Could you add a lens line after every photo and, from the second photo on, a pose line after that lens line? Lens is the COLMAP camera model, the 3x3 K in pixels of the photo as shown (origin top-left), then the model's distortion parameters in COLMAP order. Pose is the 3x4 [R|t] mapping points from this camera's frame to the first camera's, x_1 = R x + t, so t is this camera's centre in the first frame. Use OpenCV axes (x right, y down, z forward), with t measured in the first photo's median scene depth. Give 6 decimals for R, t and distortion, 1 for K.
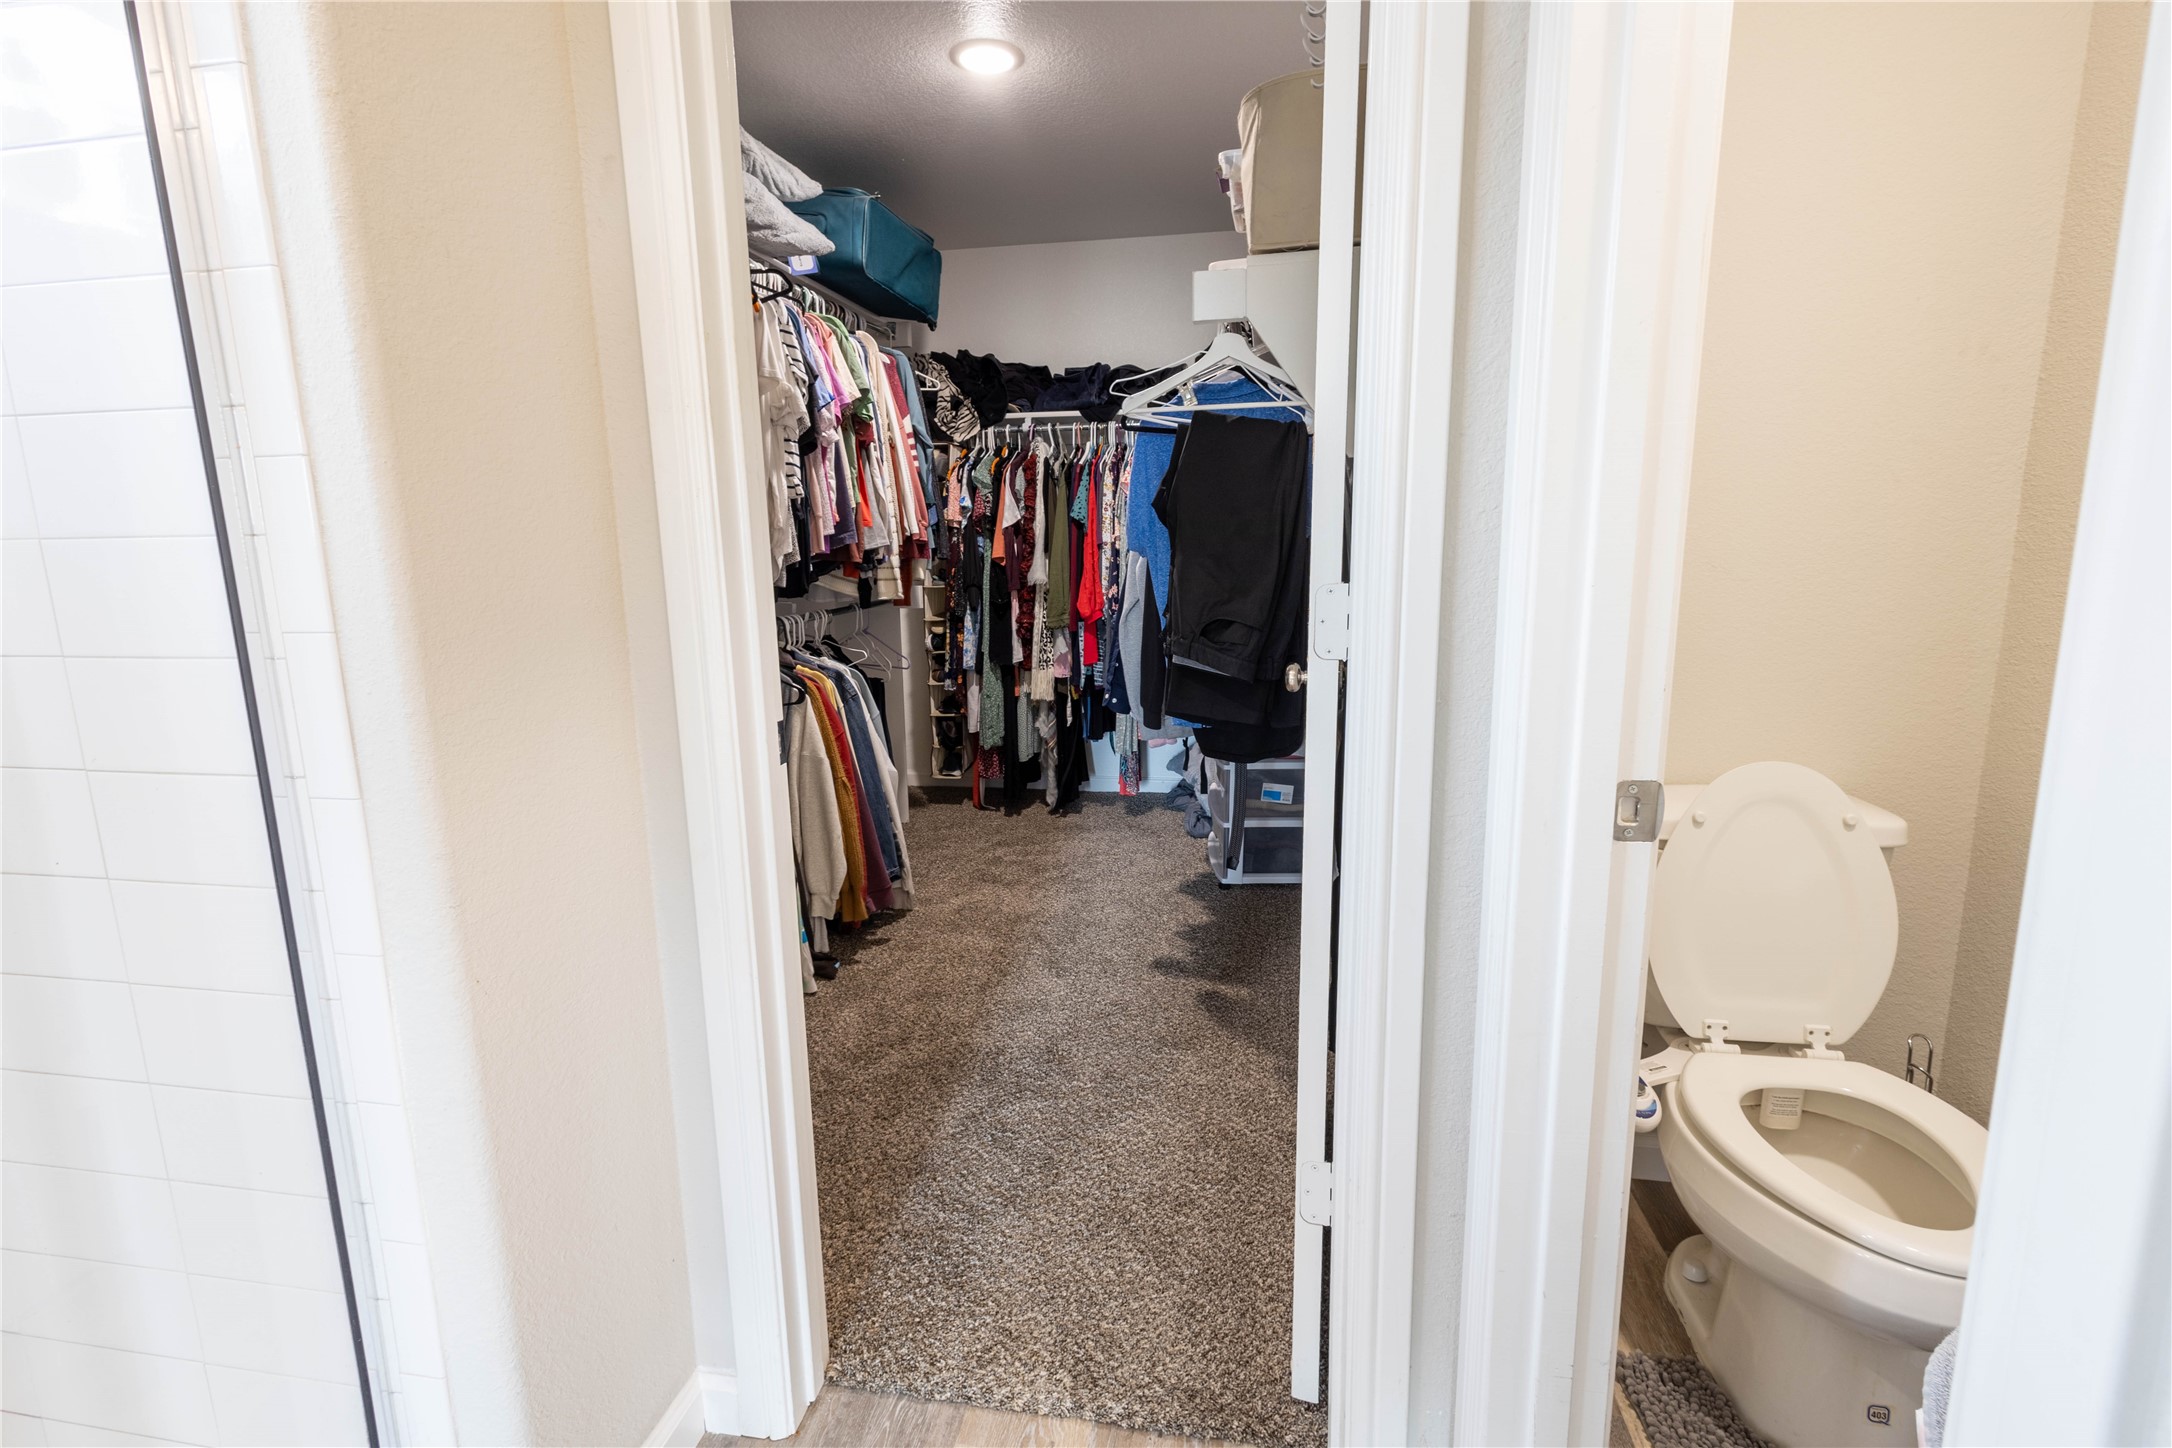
lens RADIAL K [[989.6, 0, 1087.9], [0, 989.6, 729.7], [0, 0, 1]] dist [0.010946, -0.003276]
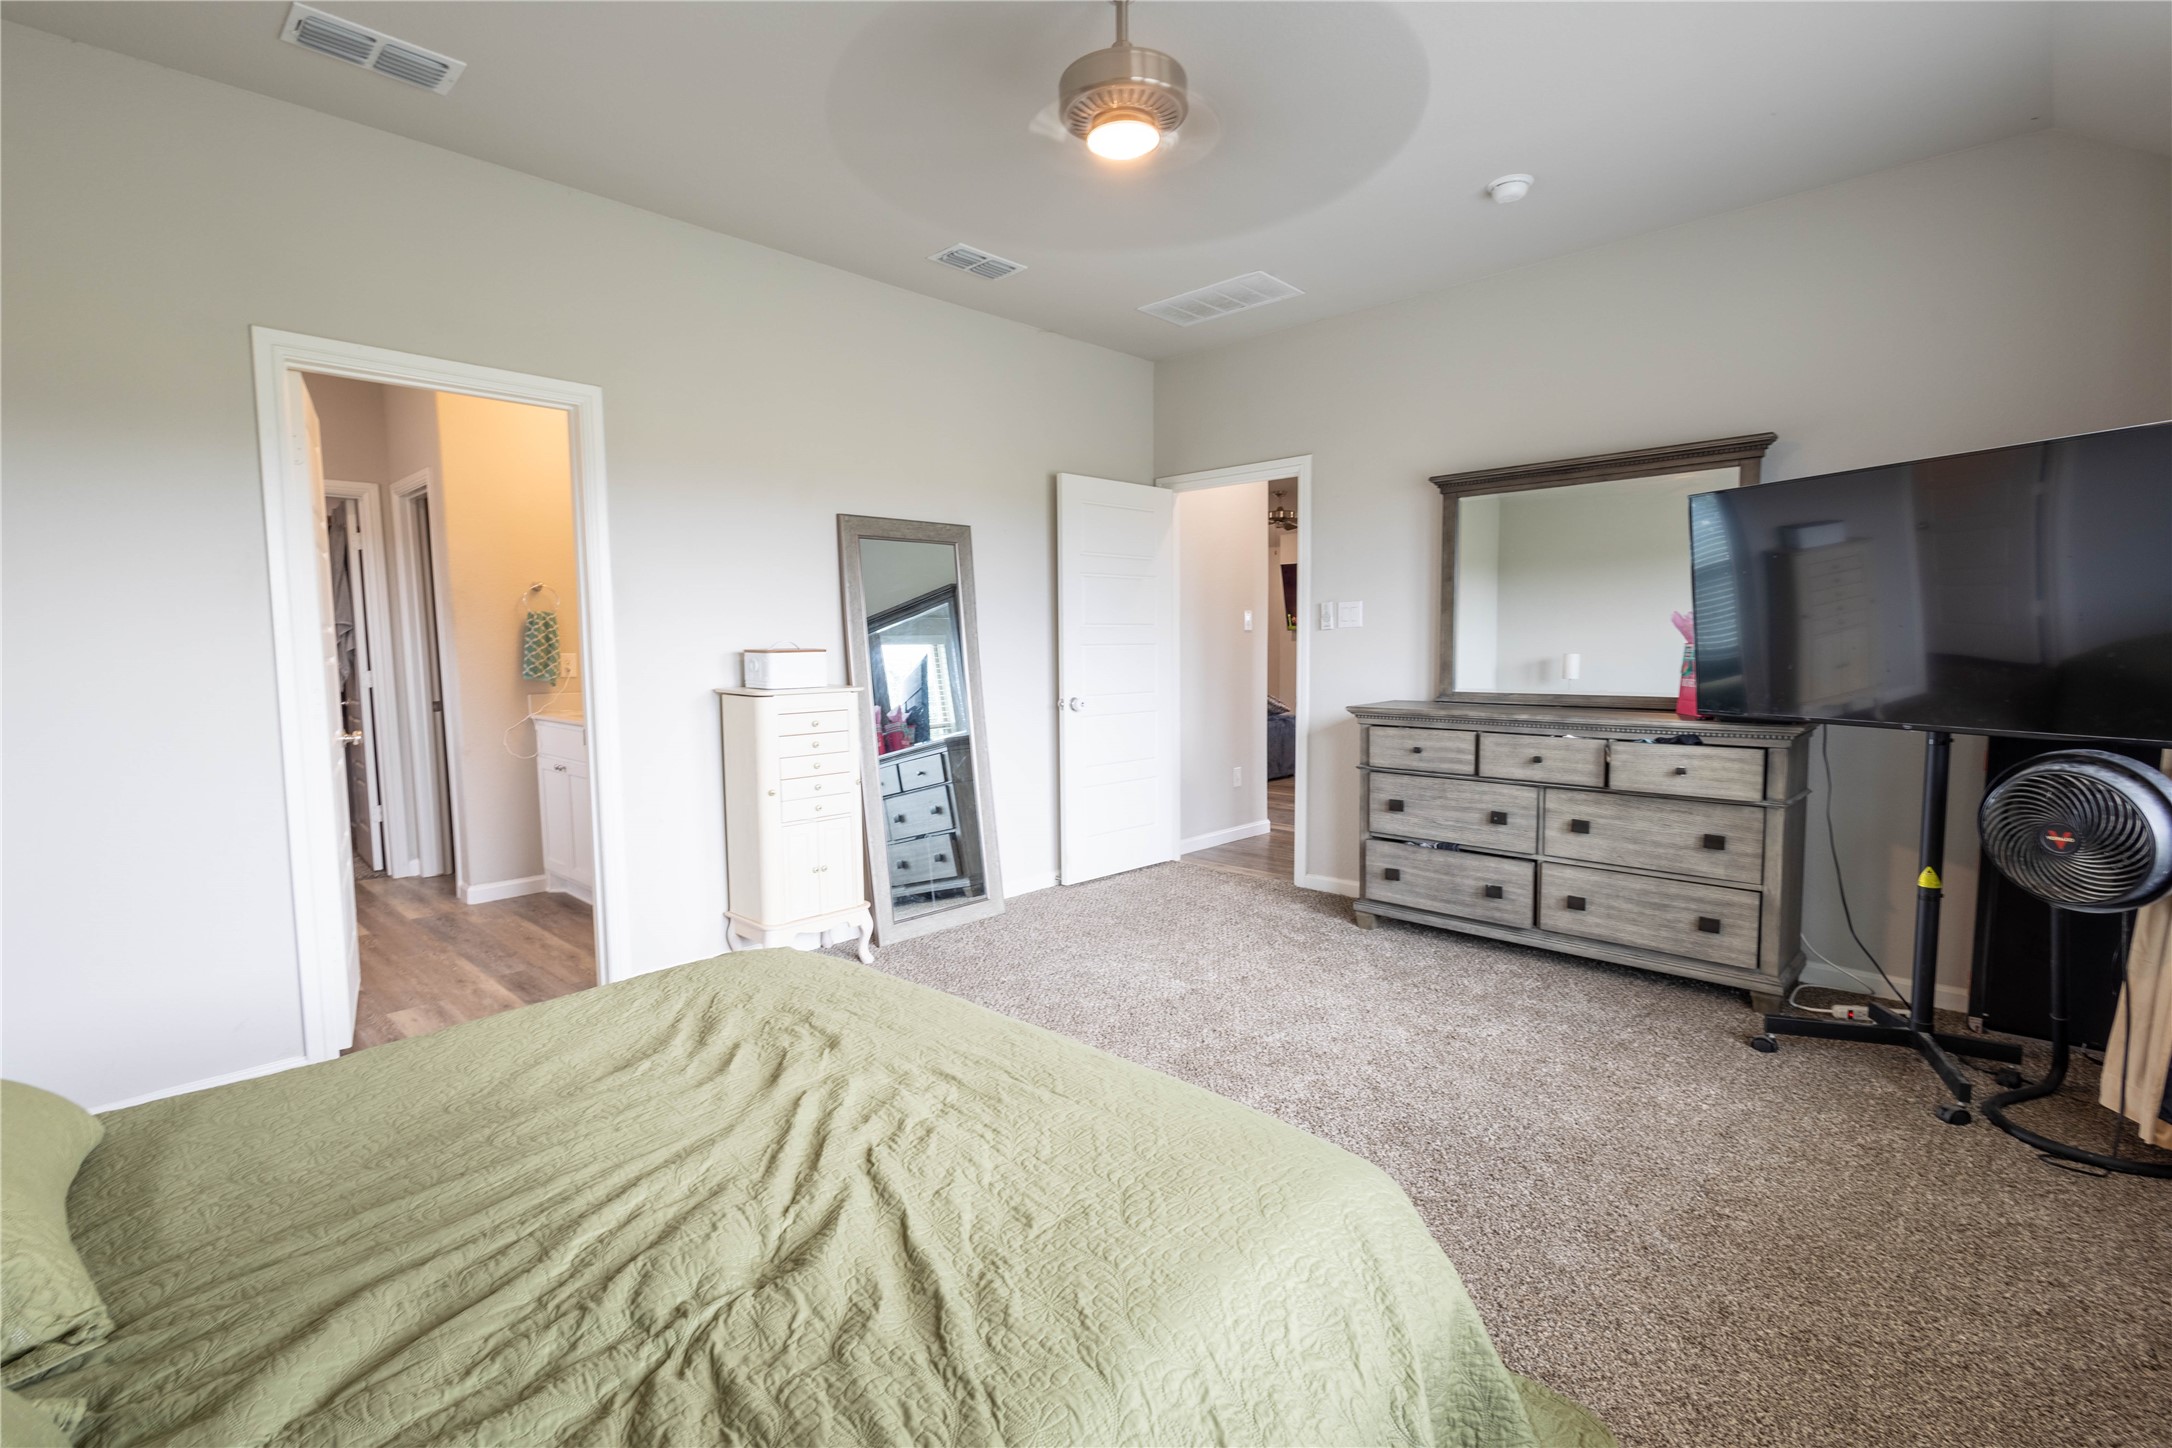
lens RADIAL K [[989.6, 0, 1088.4], [0, 989.6, 724.2], [0, 0, 1]] dist [0.010946, -0.003276]
pose [[0.550166, -0.060272, 0.832877, -0.519348], [0.159565, 0.986602, -0.034006, 0.231492], [-0.819668, 0.151607, 0.552412, -1.255864]]
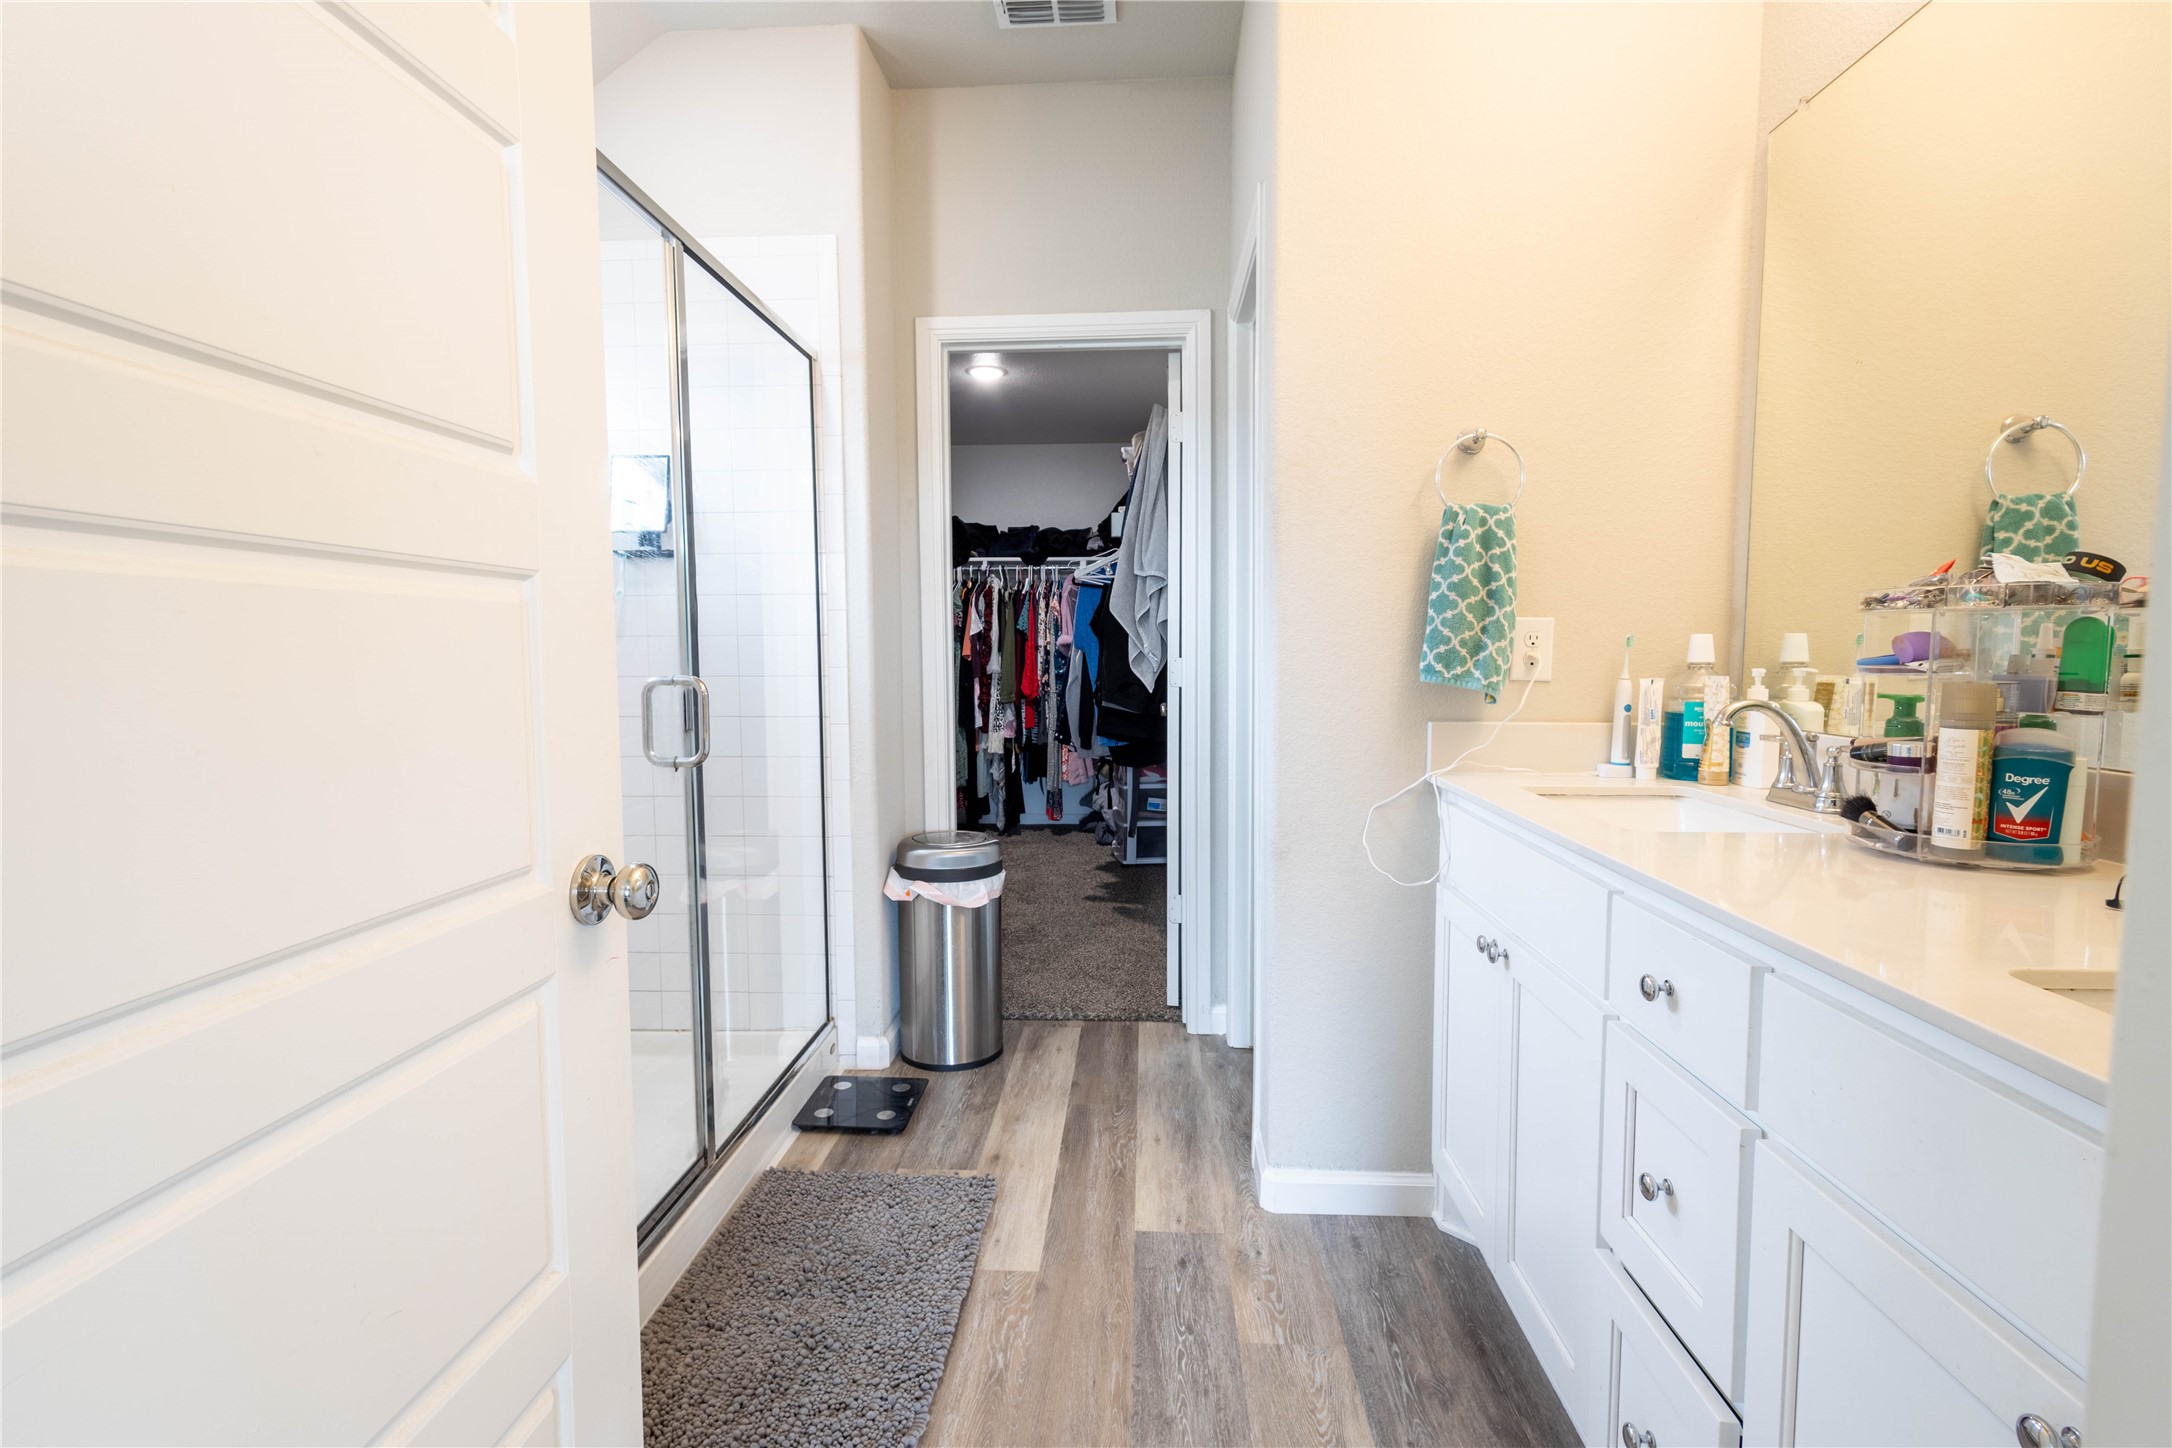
lens RADIAL K [[989.6, 0, 1087.4], [0, 989.6, 724.9], [0, 0, 1]] dist [0.010946, -0.003276]
pose [[0.992882, 0.003799, 0.119039, -0.087193], [0.009557, 0.993726, -0.111433, 0.093205], [-0.118716, 0.111777, 0.986617, -0.451041]]
